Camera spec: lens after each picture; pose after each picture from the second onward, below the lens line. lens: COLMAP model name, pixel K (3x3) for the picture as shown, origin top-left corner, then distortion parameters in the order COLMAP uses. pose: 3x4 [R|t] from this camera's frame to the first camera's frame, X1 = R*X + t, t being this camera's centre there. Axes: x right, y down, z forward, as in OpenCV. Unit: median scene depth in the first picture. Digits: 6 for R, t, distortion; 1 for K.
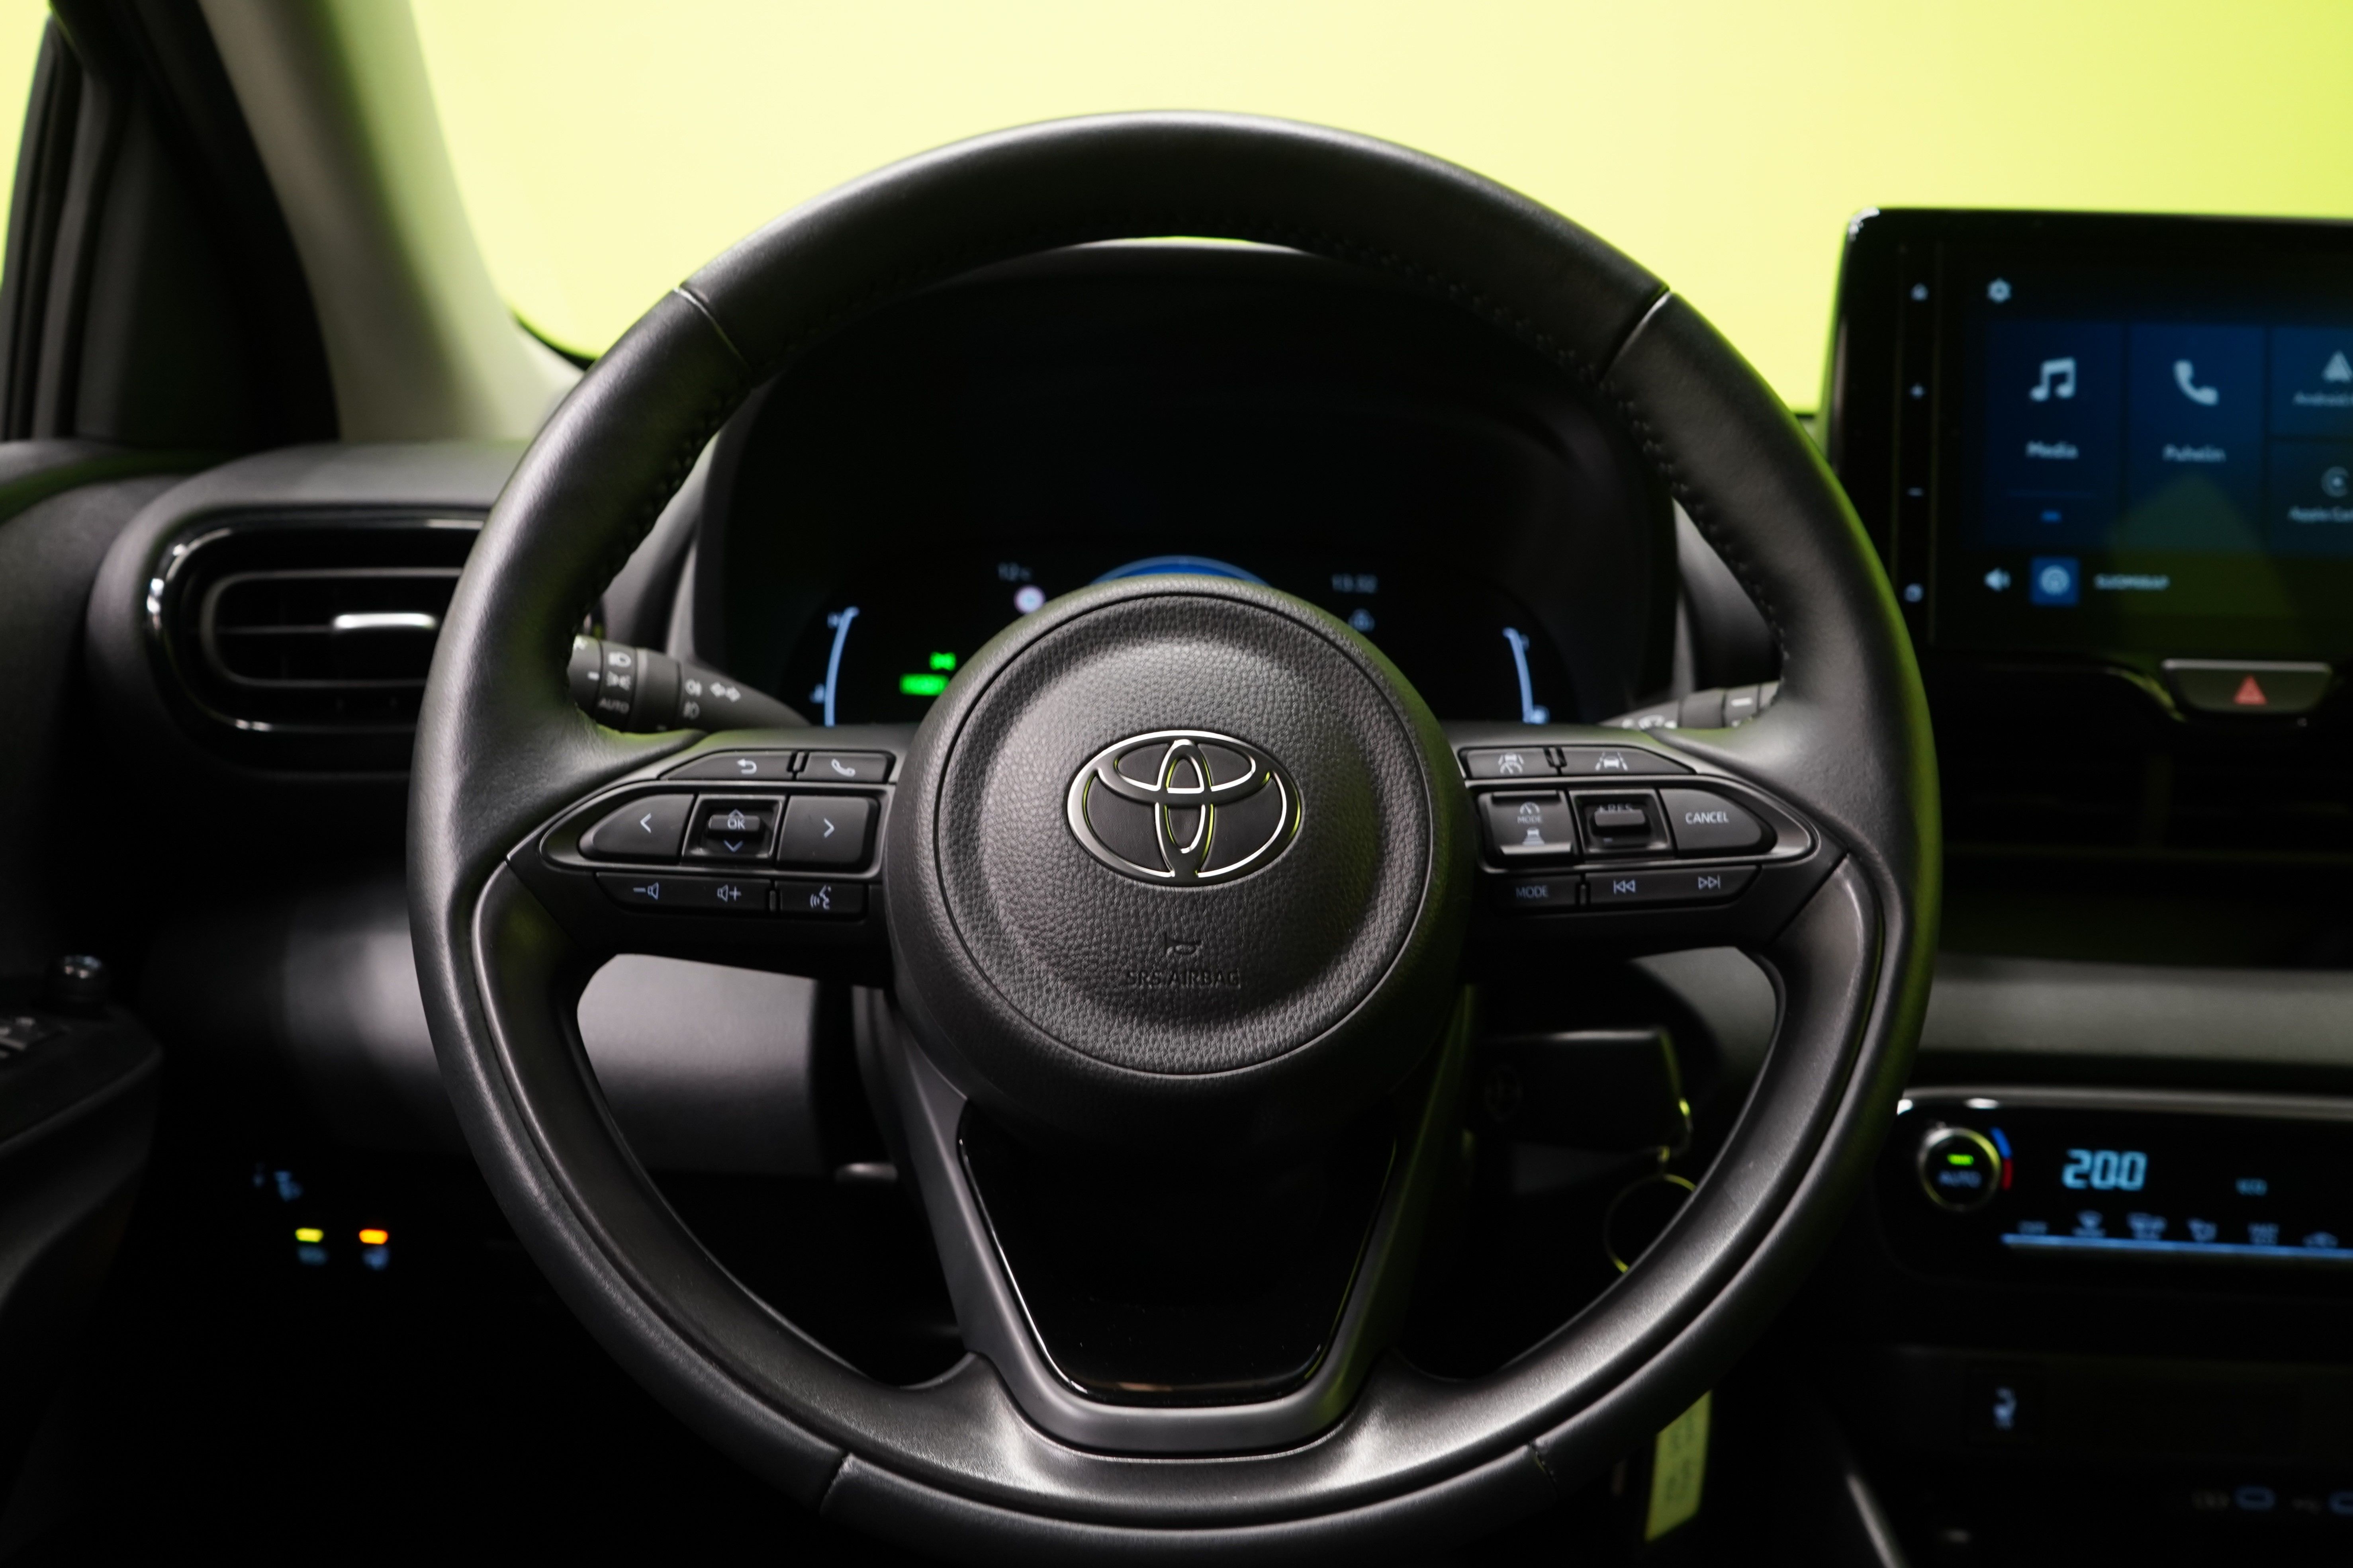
lens RADIAL K [[2001.8, 0, 1174.2], [0, 2001.8, 783.8], [0, 0, 1]] dist [-0.013845, 0.022522]
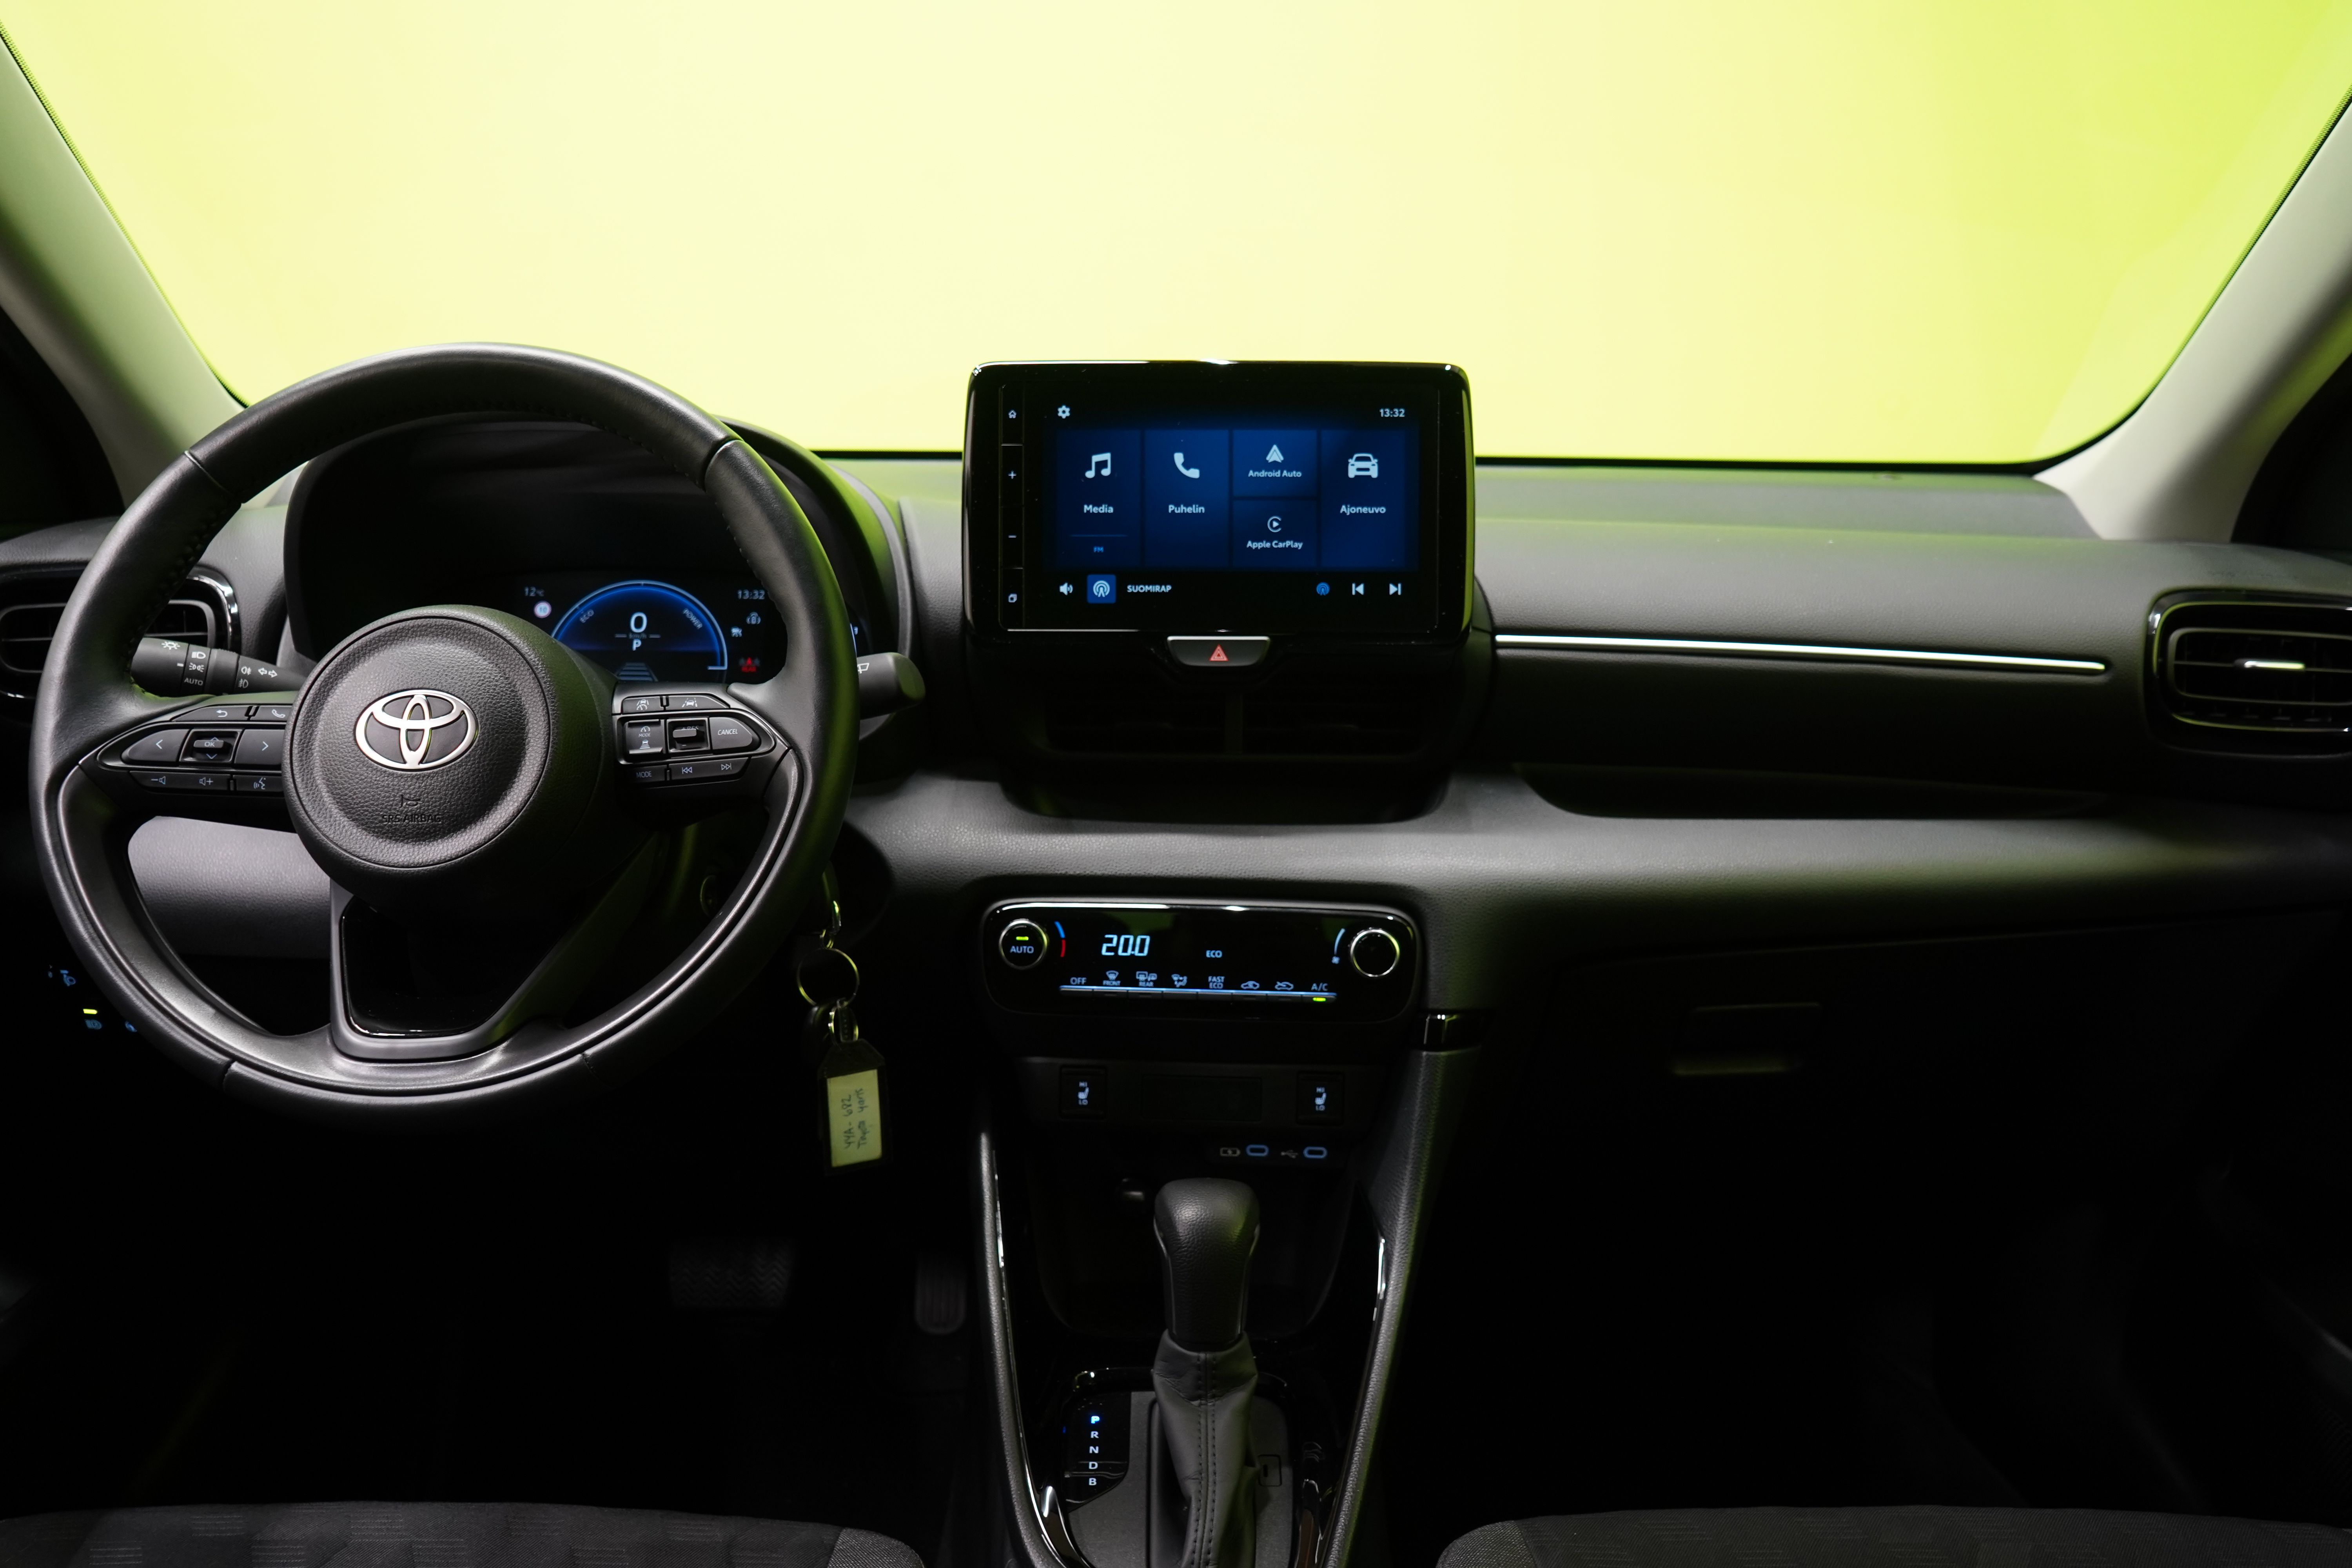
lens RADIAL K [[1869.3, 0, 1177.3], [0, 1869.3, 785.2], [0, 0, 1]] dist [0.003085, -0.001606]
pose [[0.999312, -0.016698, -0.033112, 0.717027], [0.017471, 0.999578, 0.023212, 0.032264], [0.032710, -0.023775, 0.999182, -0.693088]]
